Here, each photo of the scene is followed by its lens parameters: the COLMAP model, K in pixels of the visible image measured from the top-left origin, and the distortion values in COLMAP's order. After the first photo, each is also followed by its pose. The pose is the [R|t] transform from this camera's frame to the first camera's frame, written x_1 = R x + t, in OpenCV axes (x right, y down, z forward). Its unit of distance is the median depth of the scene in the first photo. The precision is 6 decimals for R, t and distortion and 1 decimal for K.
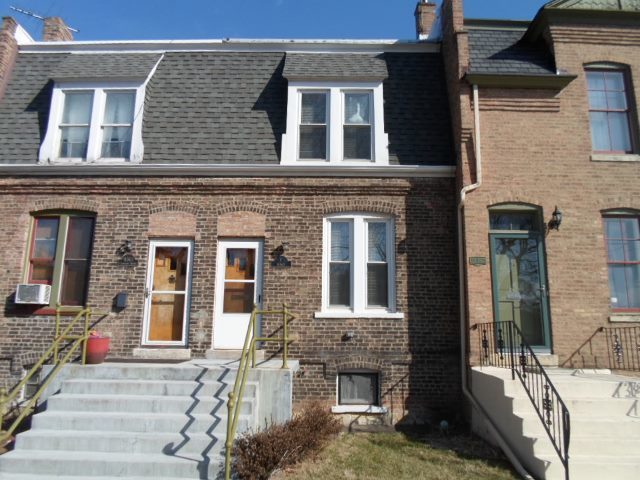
lens RADIAL K [[481.6, 0, 318.0], [0, 481.6, 240.6], [0, 0, 1]] dist [-0.036760, -0.008279]
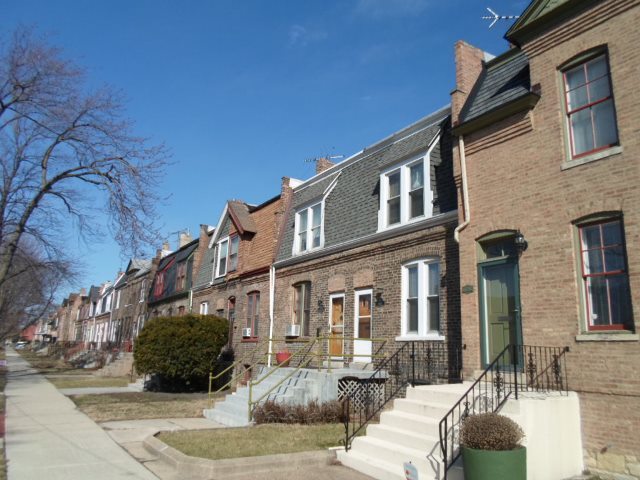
lens RADIAL K [[481.6, 0, 318.0], [0, 481.6, 240.6], [0, 0, 1]] dist [-0.036760, -0.008279]
pose [[0.551013, -0.183481, -0.814076, 1.012848], [0.138787, 0.982092, -0.127410, 0.022242], [0.822875, -0.042779, 0.566610, 0.049395]]
